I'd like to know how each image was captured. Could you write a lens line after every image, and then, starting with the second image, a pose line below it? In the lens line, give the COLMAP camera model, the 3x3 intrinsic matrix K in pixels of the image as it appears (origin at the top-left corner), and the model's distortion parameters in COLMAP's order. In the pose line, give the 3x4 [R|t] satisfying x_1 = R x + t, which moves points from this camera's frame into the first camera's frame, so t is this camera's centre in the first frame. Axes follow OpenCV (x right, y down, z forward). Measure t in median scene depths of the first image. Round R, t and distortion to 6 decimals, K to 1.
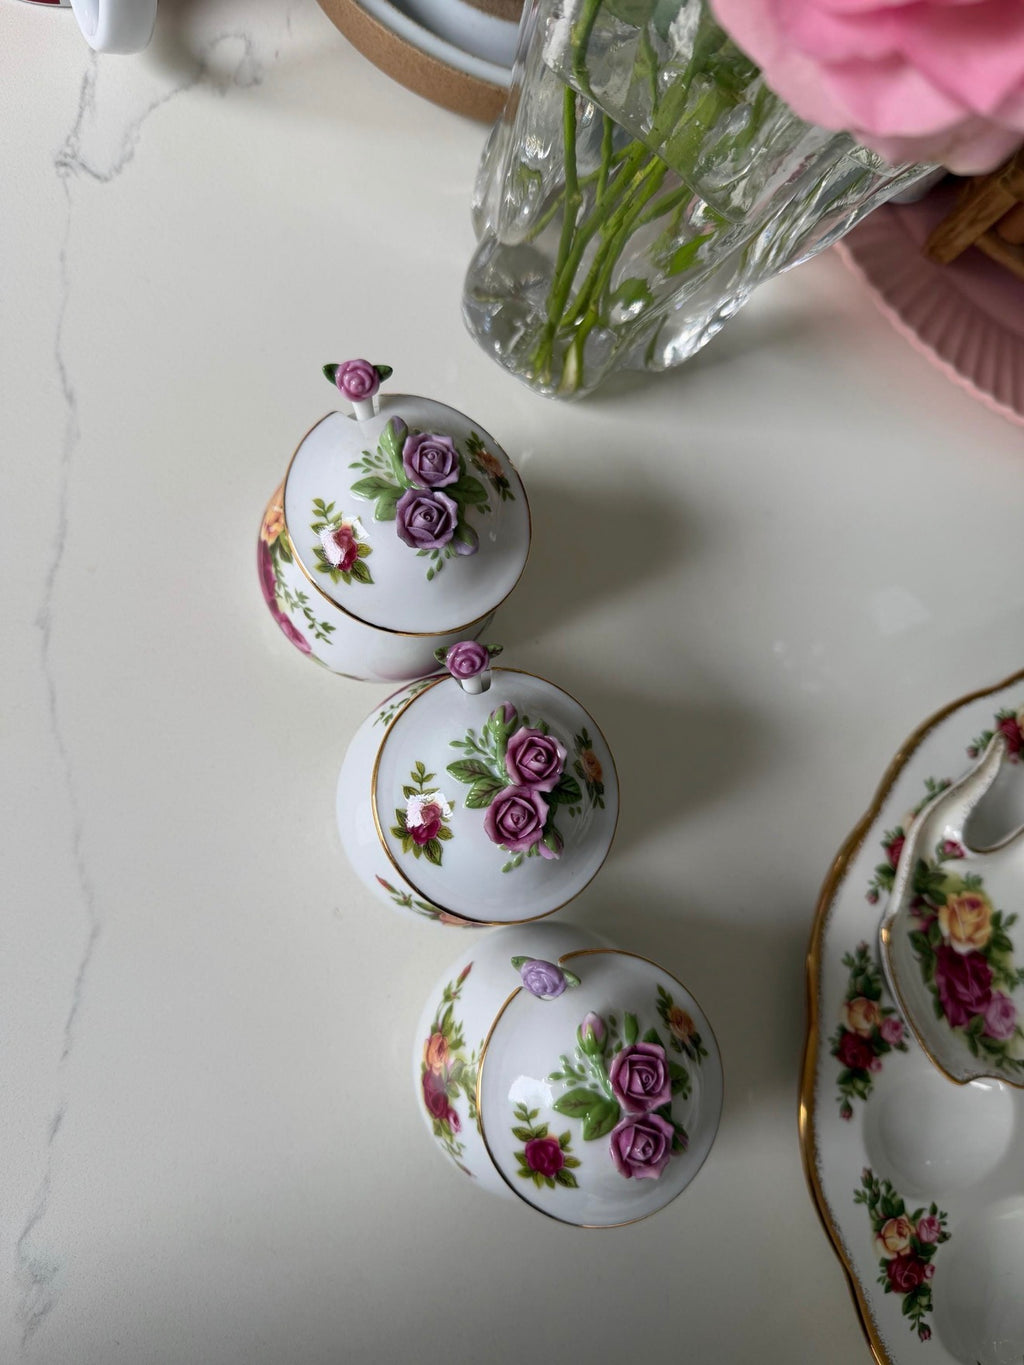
lens RADIAL K [[997.8, 0, 512.0], [0, 997.8, 682.5], [0, 0, 1]] dist [0.075426, -0.161809]
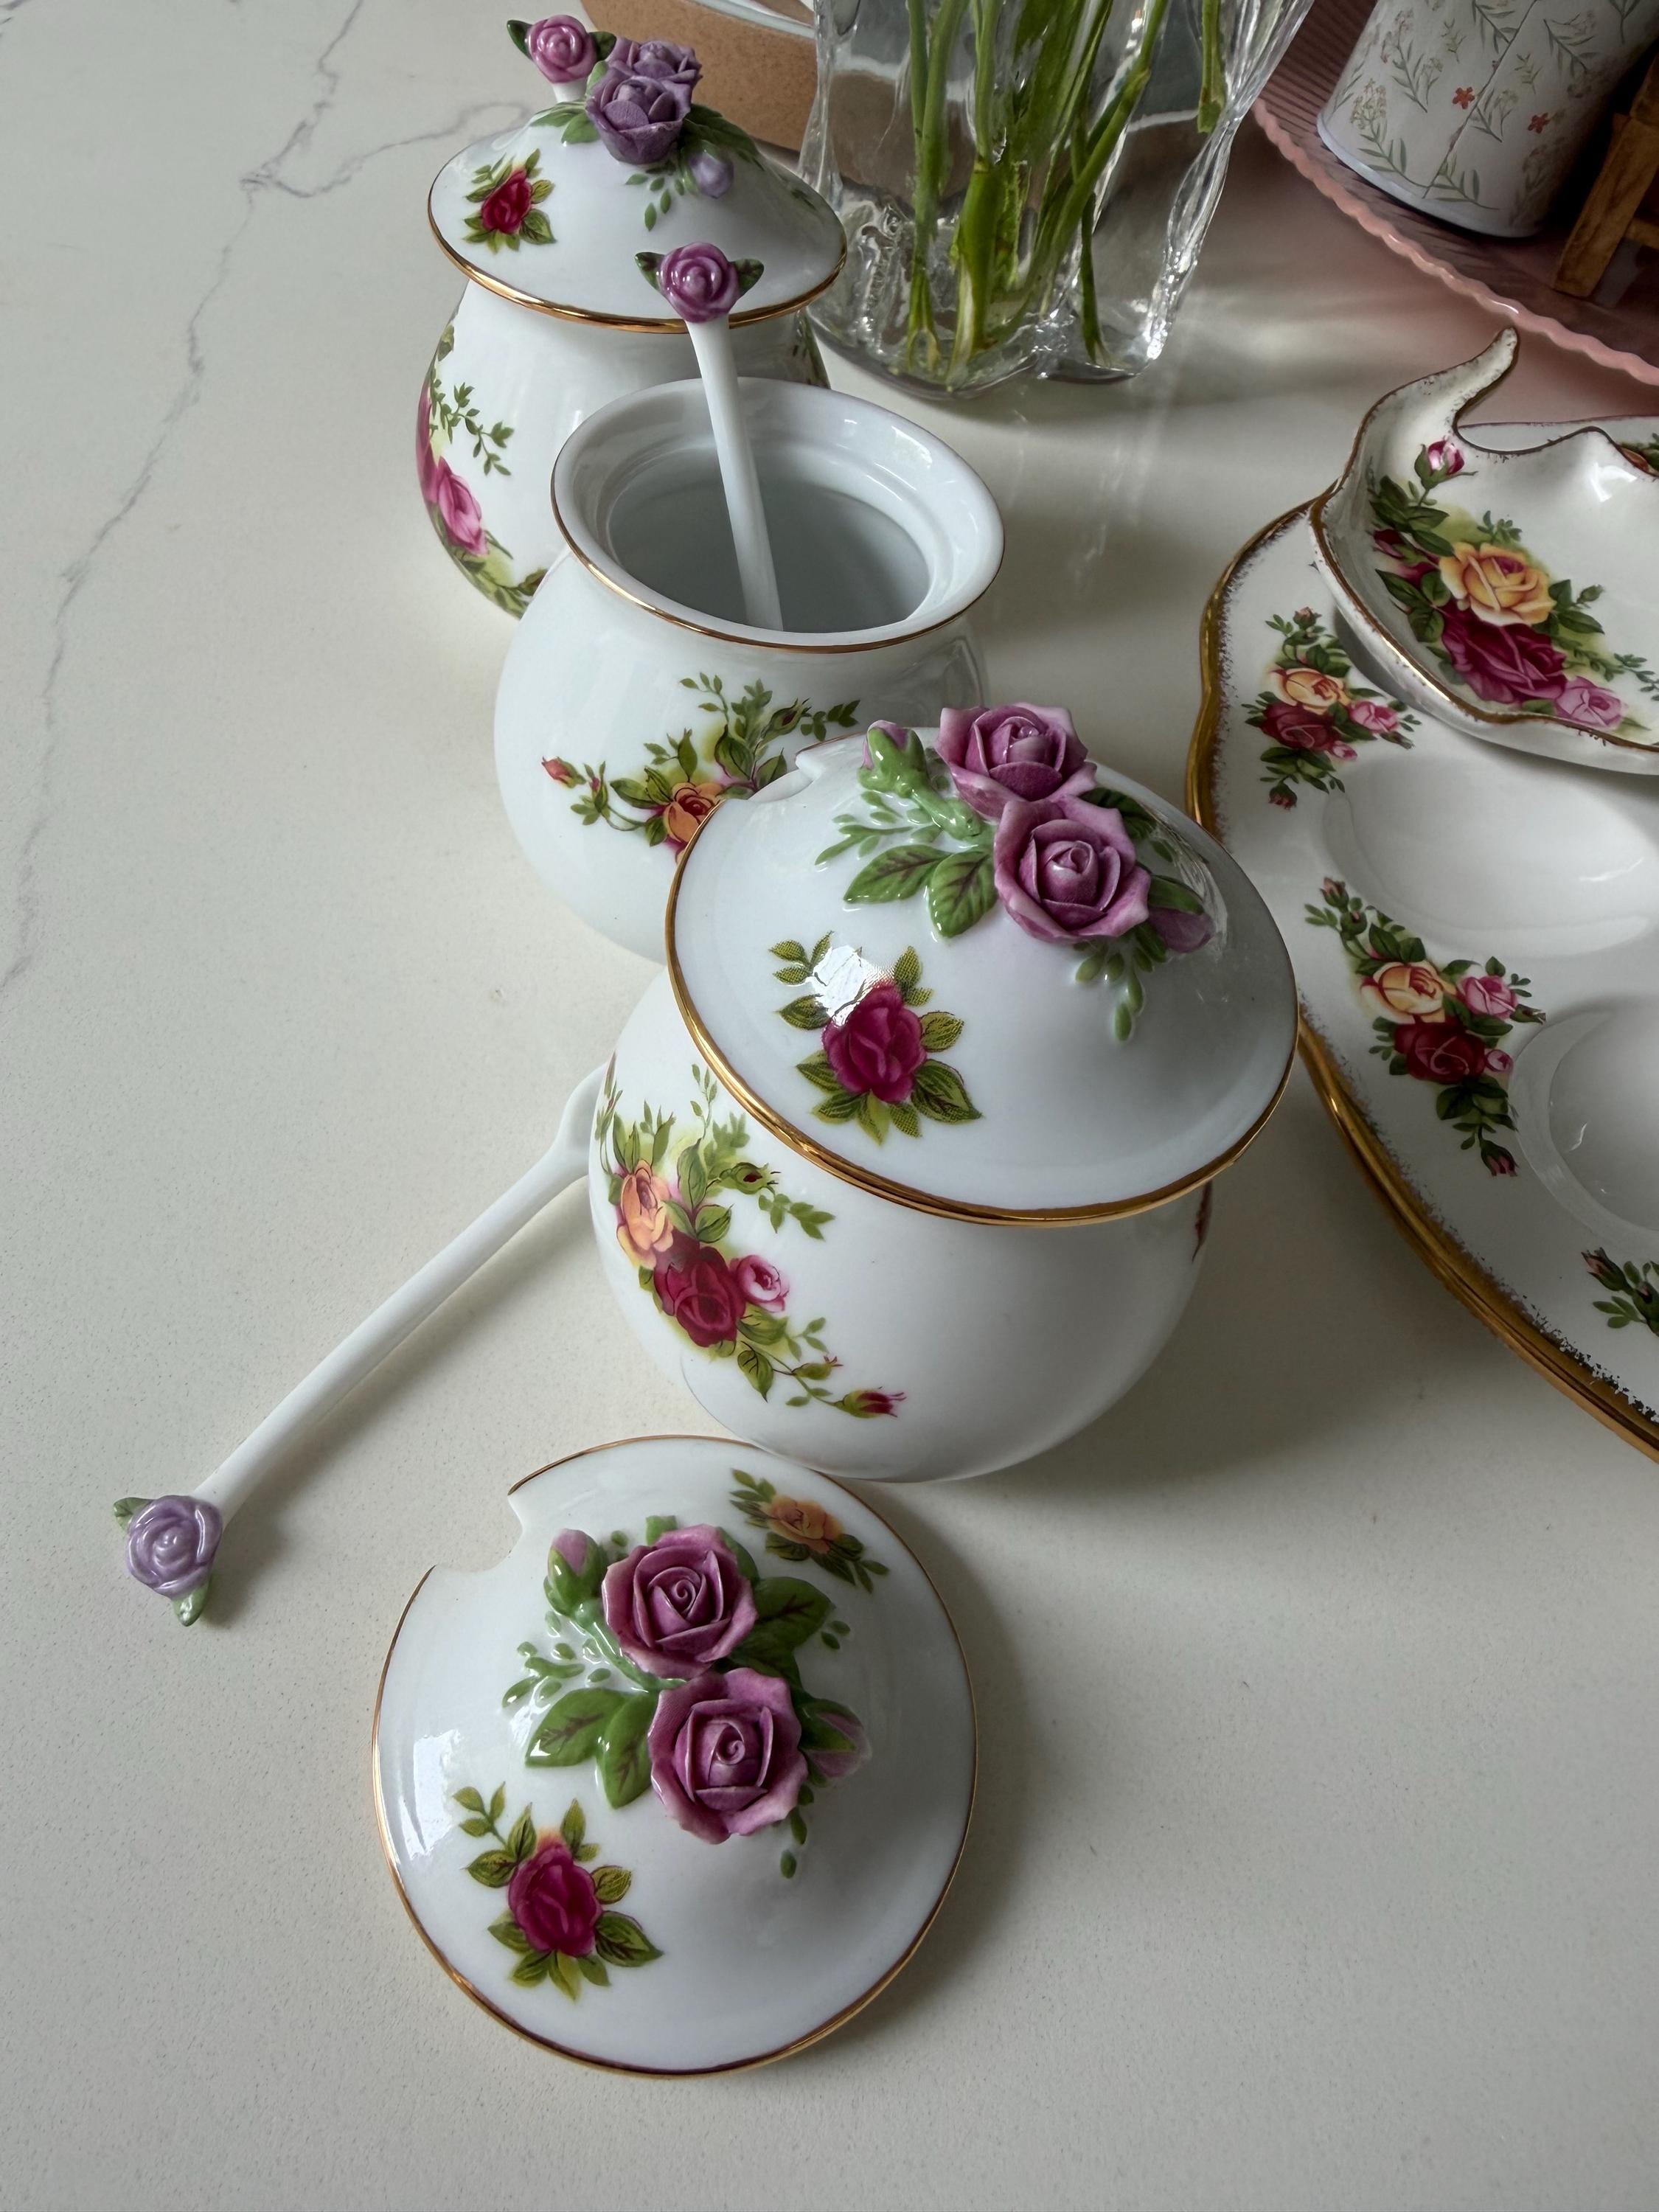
lens RADIAL K [[1619.8, 0, 827.2], [0, 1619.8, 982.1], [0, 0, 1]] dist [-0.002422, -0.005003]
pose [[0.987312, -0.074325, -0.140327, 0.120206], [-0.001146, 0.880341, -0.474340, 0.735125], [0.158790, 0.468482, 0.869086, 0.403553]]
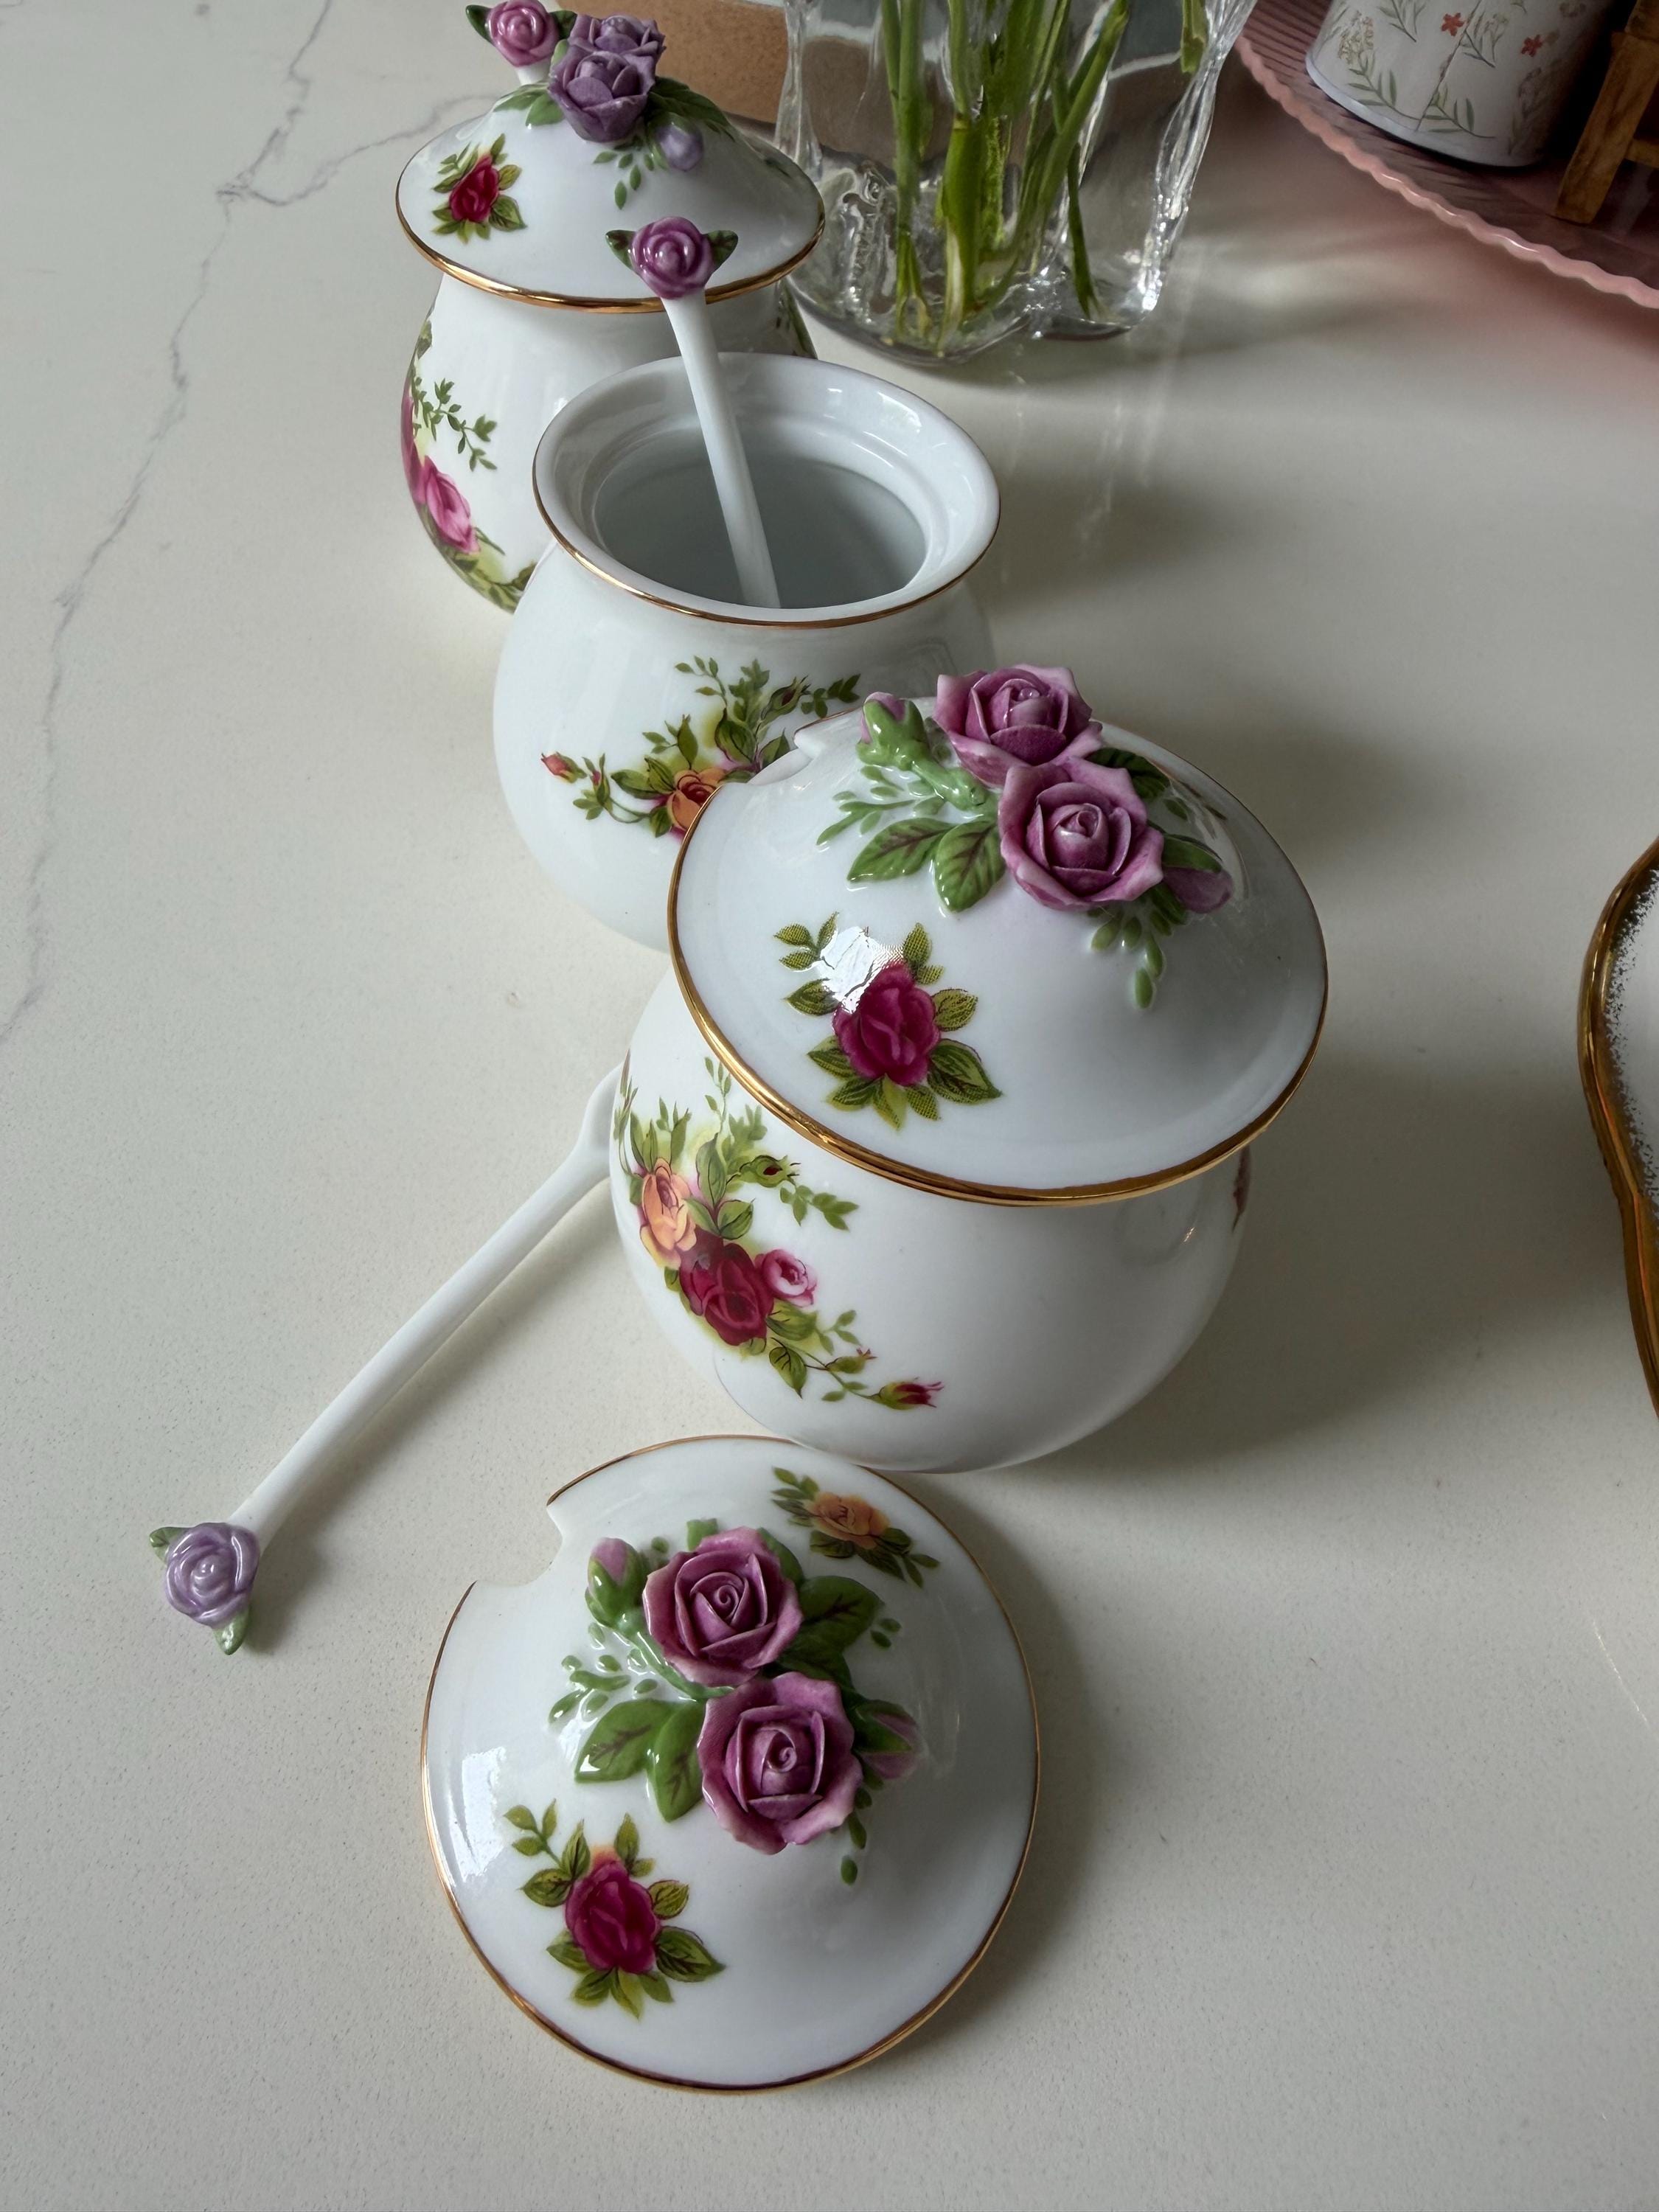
lens RADIAL K [[1621.9, 0, 825.1], [0, 1621.9, 982.9], [0, 0, 1]] dist [-0.006607, 0.002038]
pose [[0.977622, -0.129474, -0.165805, 0.128266], [0.037986, 0.883856, -0.466214, 0.727084], [0.206910, 0.449483, 0.868996, 0.421829]]
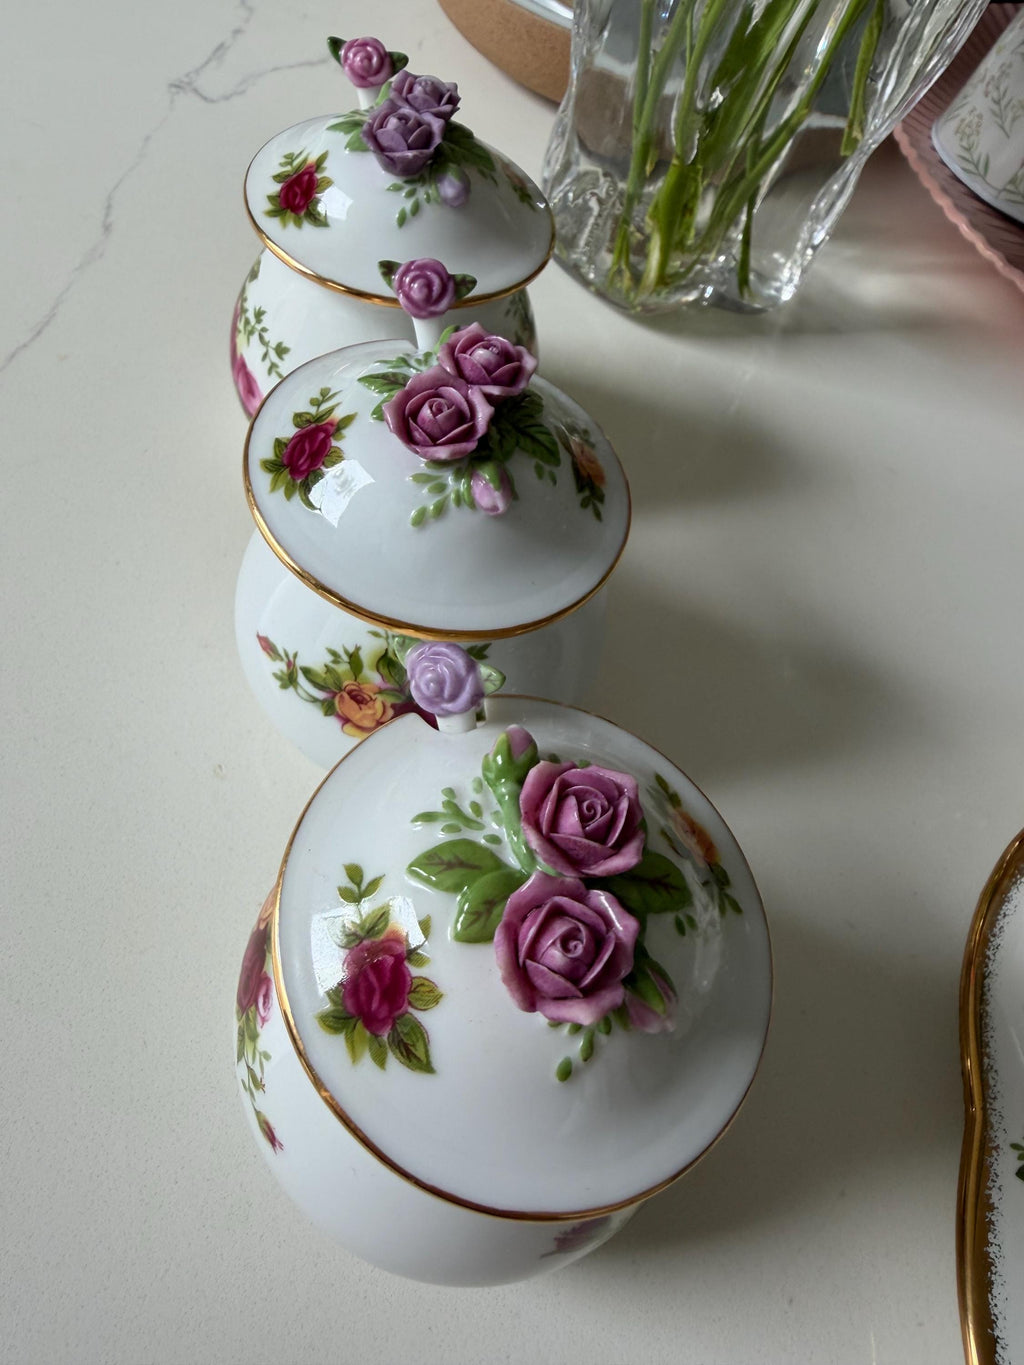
lens RADIAL K [[997.1, 0, 509.1], [0, 997.1, 600.1], [0, 0, 1]] dist [0.000709, 0.003472]
pose [[0.981319, 0.075382, -0.177003, 0.157881], [-0.145364, 0.893201, -0.425514, 0.469464], [0.126023, 0.443295, 0.887473, 0.459614]]
